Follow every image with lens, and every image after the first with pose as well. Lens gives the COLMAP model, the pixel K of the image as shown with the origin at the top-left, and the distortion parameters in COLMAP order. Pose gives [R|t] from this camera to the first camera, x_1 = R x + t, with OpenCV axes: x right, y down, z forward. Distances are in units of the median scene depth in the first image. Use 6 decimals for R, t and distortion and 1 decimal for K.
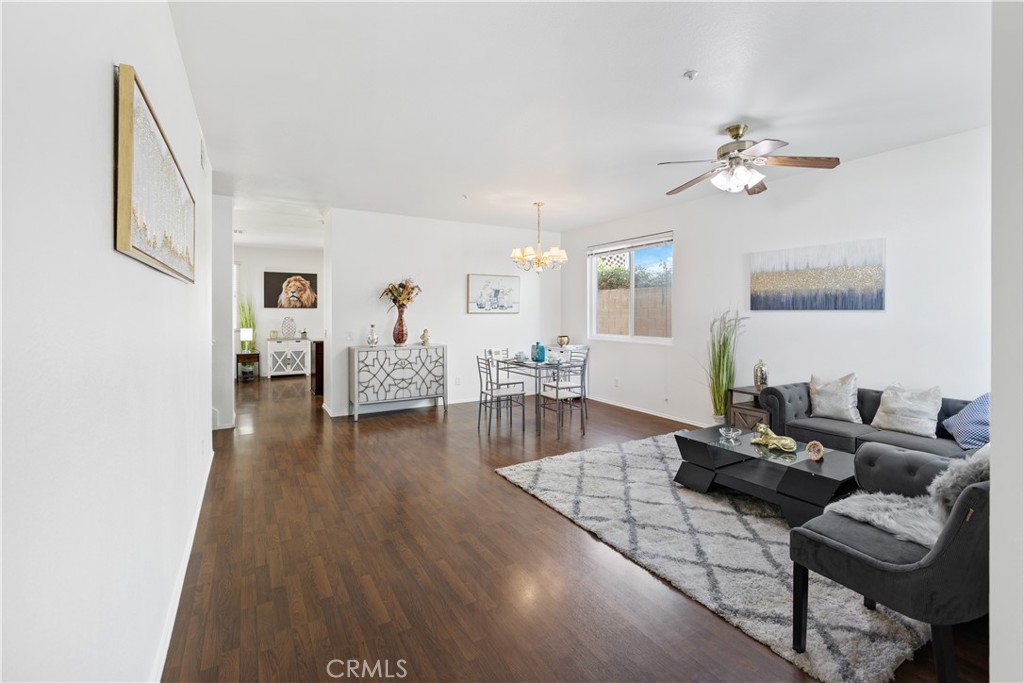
lens RADIAL K [[459.3, 0, 538.4], [0, 459.3, 315.6], [0, 0, 1]] dist [-0.000560, 0.000055]
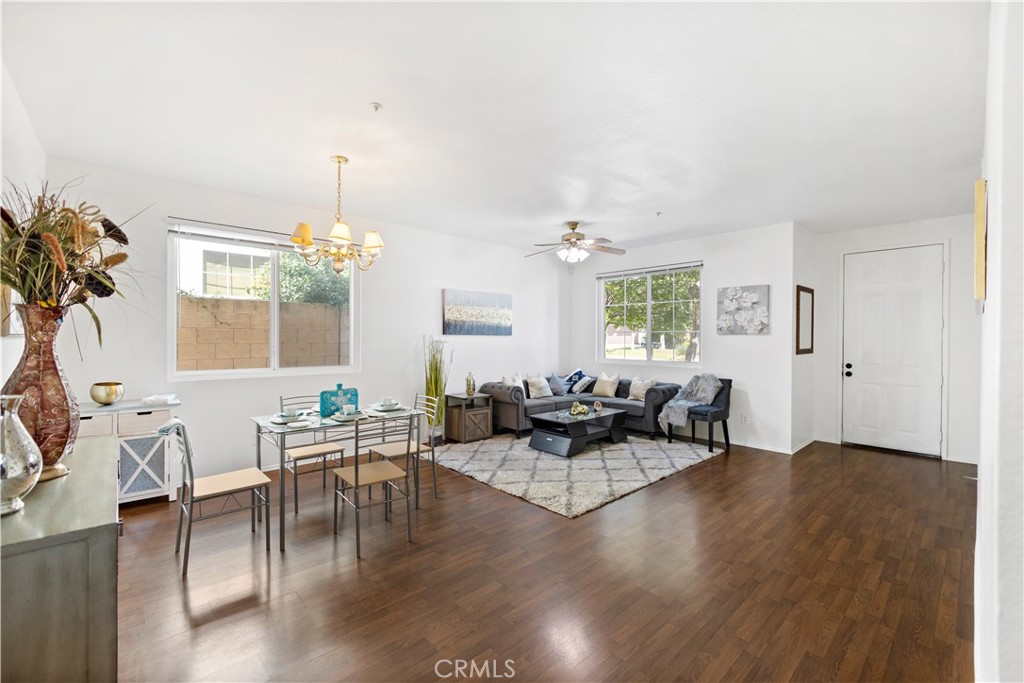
lens RADIAL K [[440.8, 0, 514.6], [0, 440.8, 336.4], [0, 0, 1]] dist [-0.001502, -0.000340]
pose [[-0.193789, 0.006967, 0.981019, -0.579318], [0.001405, 0.999976, -0.006824, 0.000569], [-0.981042, 0.000056, -0.193794, 0.823780]]
